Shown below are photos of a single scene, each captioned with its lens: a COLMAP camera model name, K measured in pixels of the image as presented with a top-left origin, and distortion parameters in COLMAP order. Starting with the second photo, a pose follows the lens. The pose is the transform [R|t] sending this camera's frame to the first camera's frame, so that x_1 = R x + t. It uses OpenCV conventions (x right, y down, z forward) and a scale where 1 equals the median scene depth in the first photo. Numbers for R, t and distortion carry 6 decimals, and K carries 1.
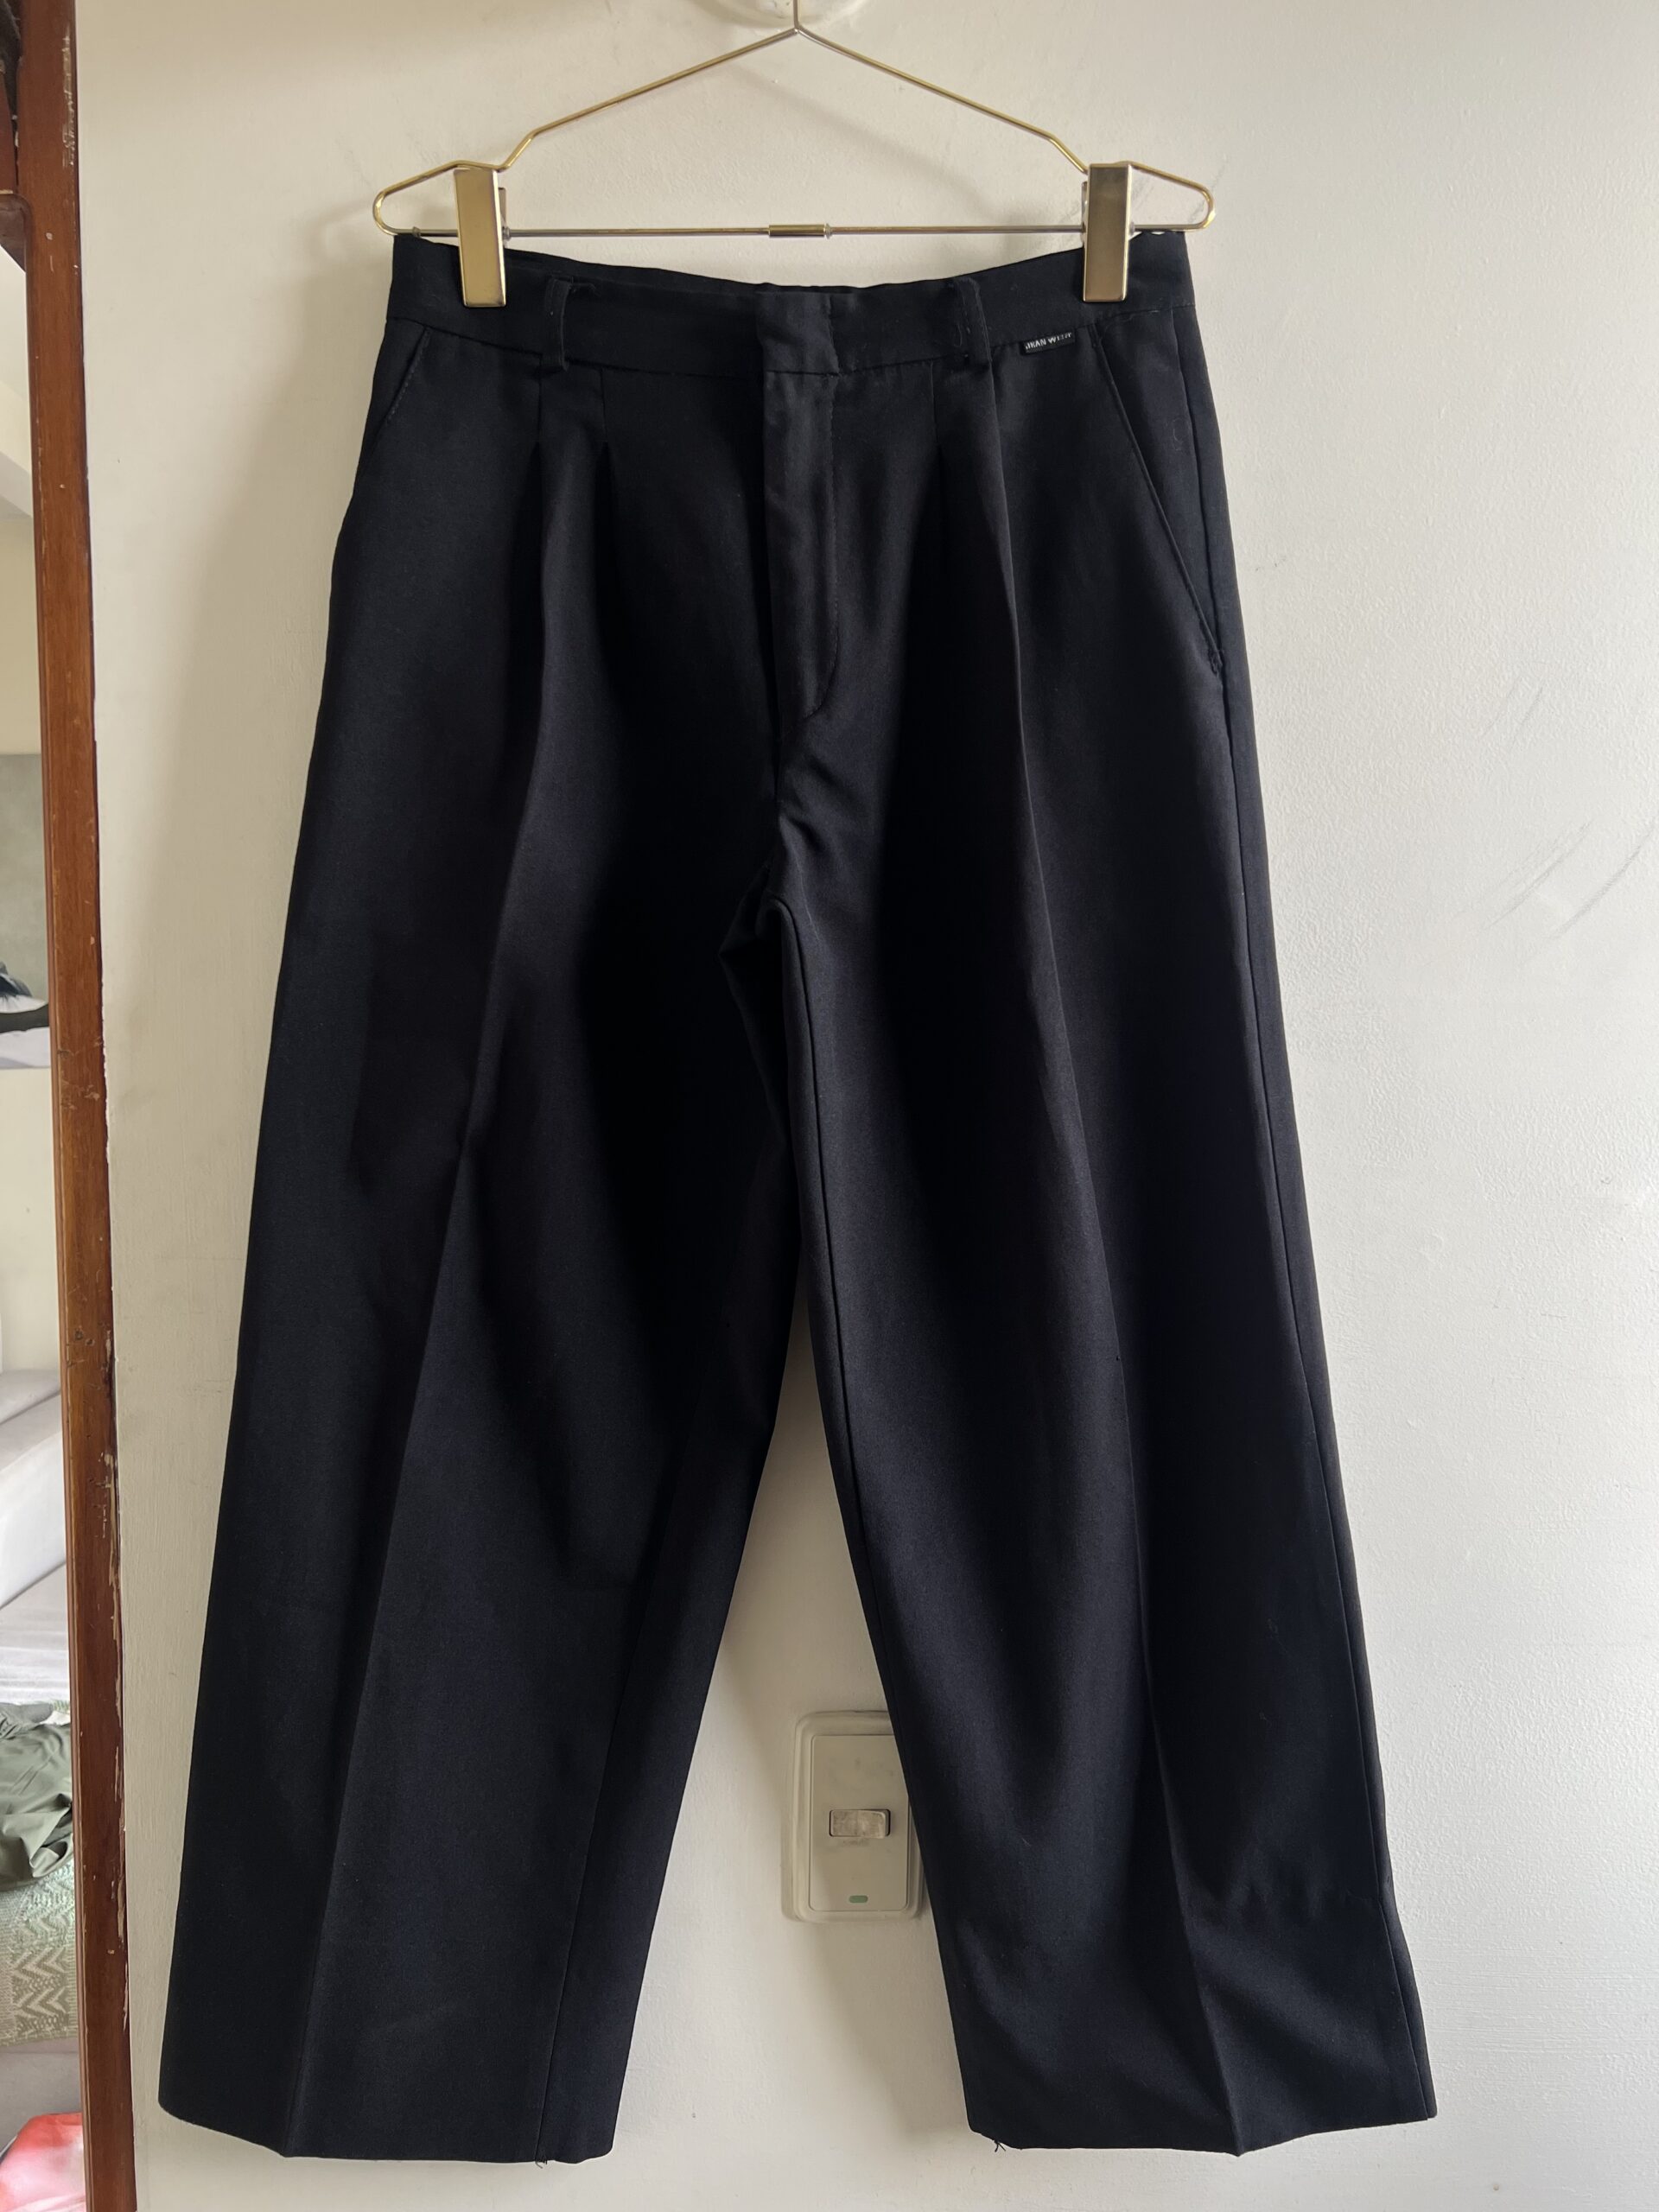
lens RADIAL K [[1643.4, 0, 824.1], [0, 1643.4, 1127.4], [0, 0, 1]] dist [0.036651, -0.047875]
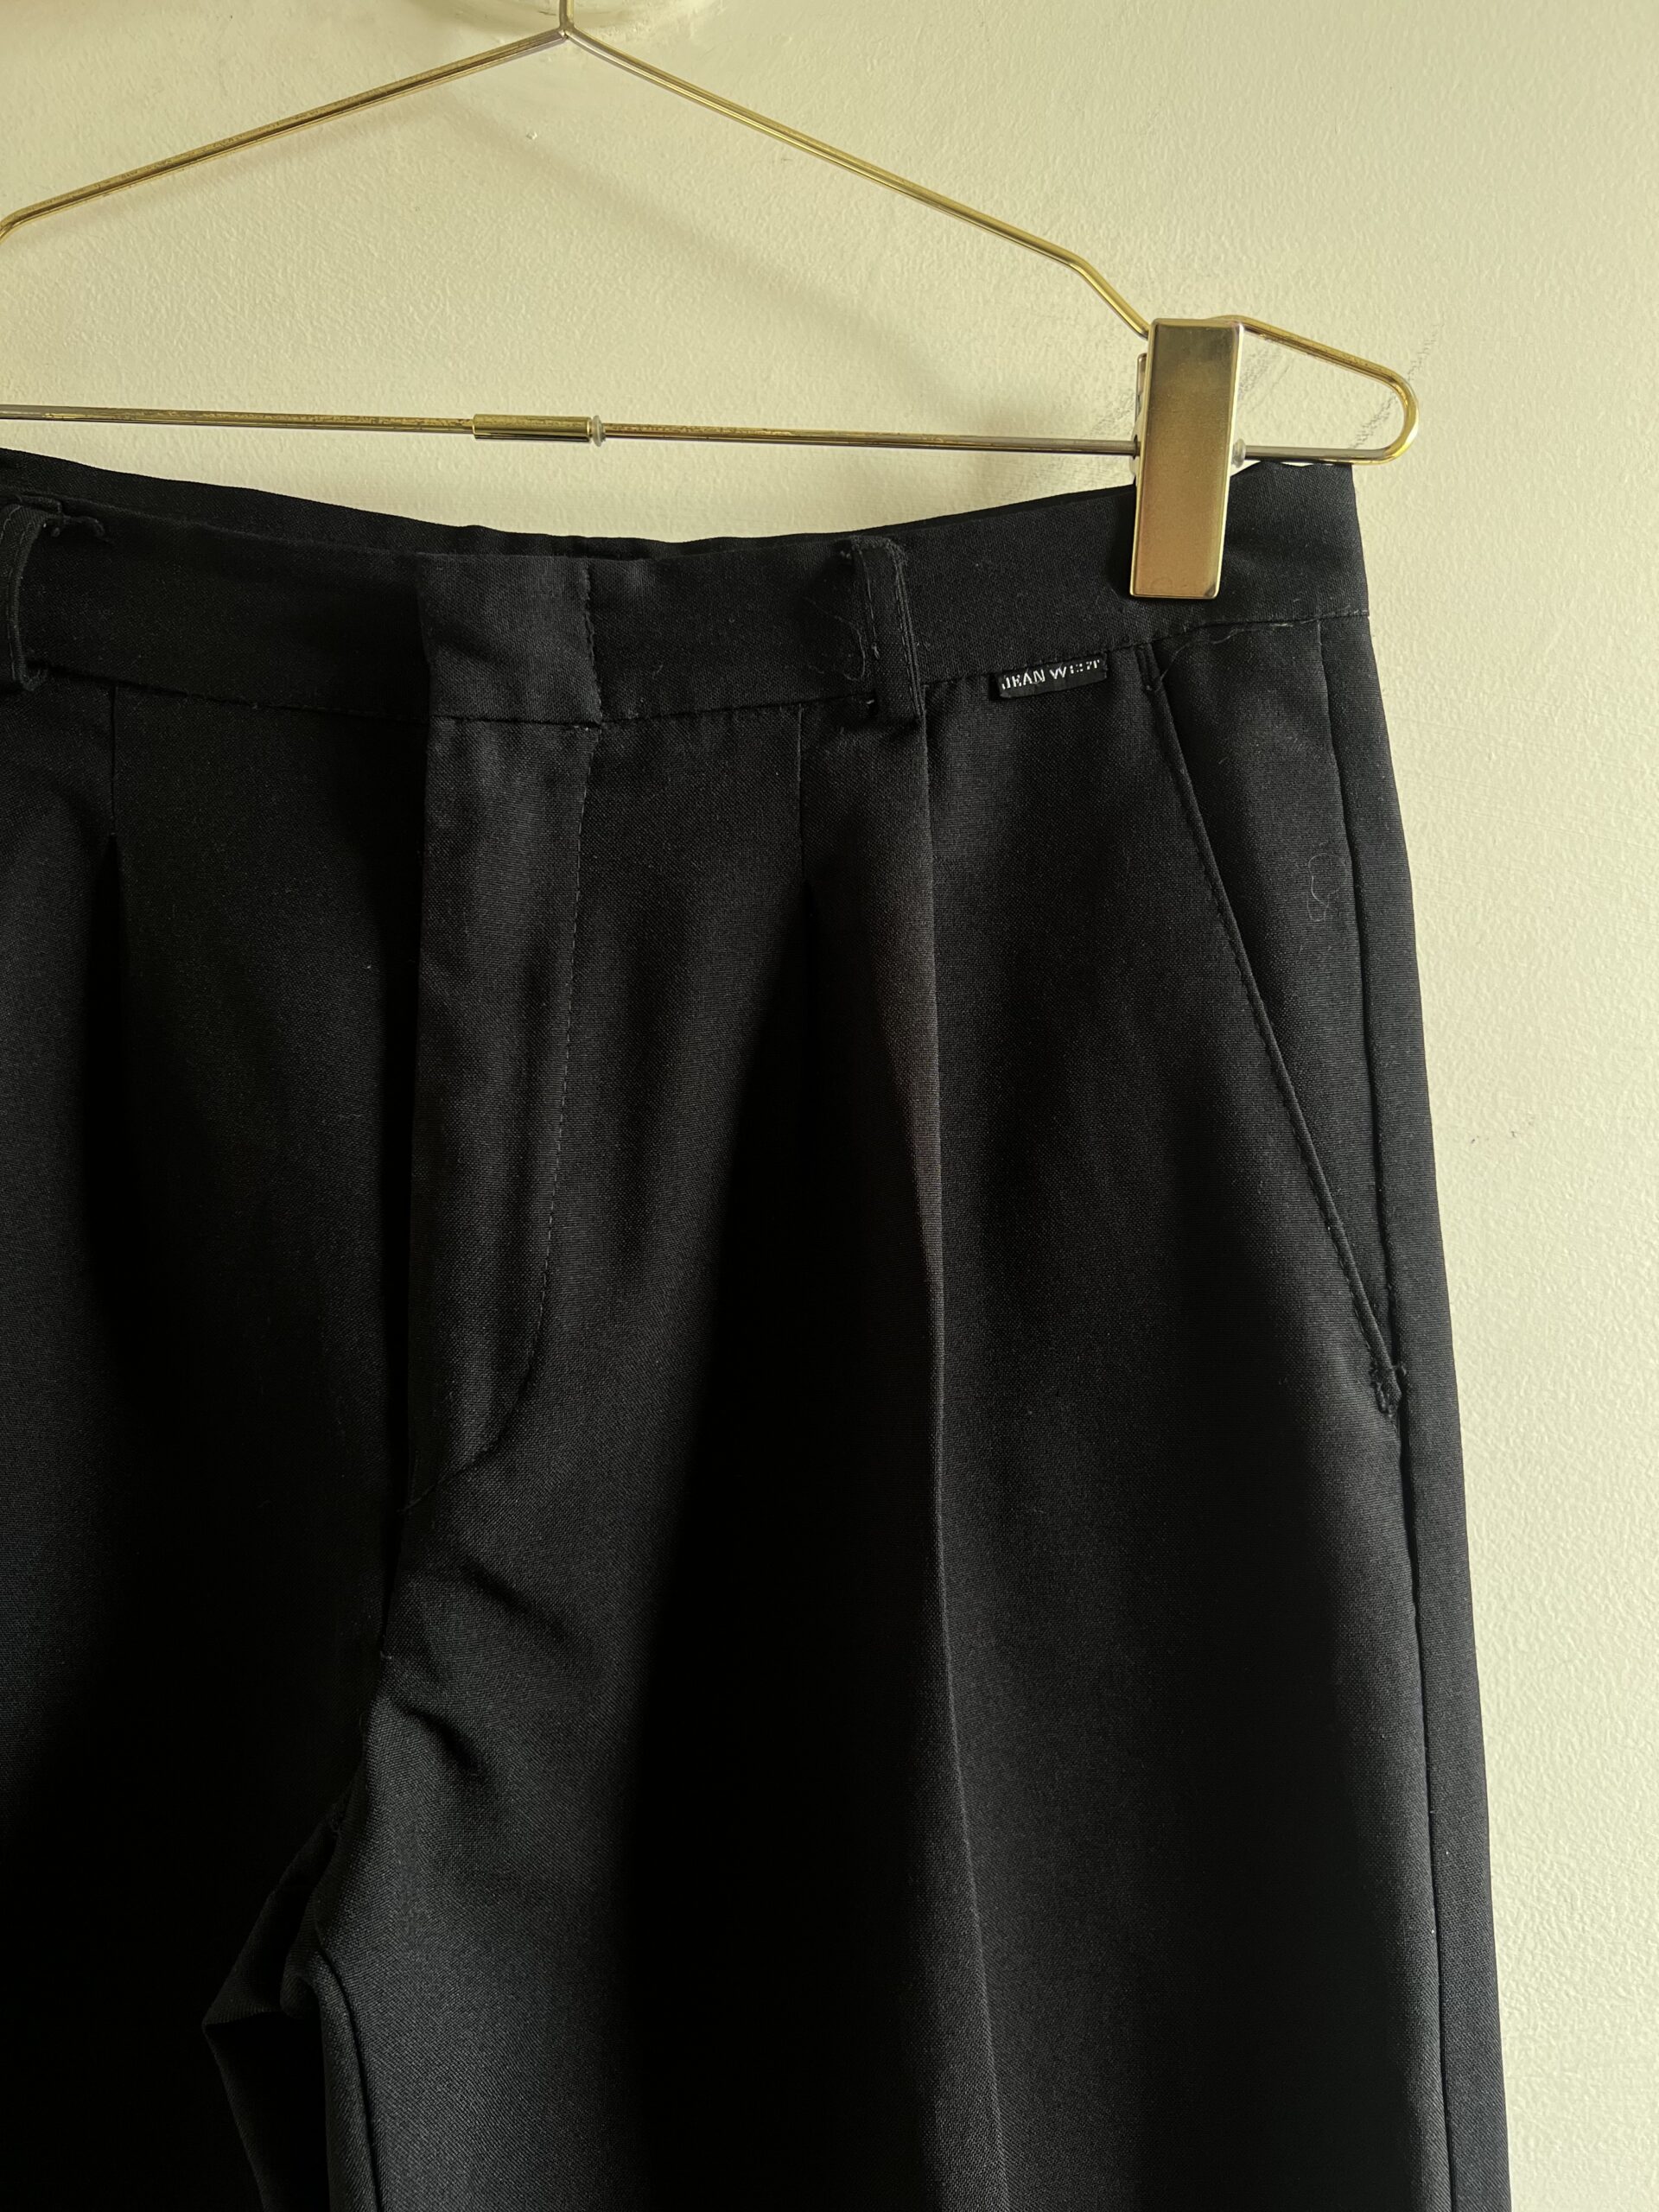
lens RADIAL K [[1643.4, 0, 824.0], [0, 1643.4, 1129.1], [0, 0, 1]] dist [0.036651, -0.047875]
pose [[0.997165, 0.059550, -0.045994, 0.101066], [-0.062858, 0.995262, -0.074178, -0.309235], [0.041359, 0.076859, 0.996184, 0.540871]]
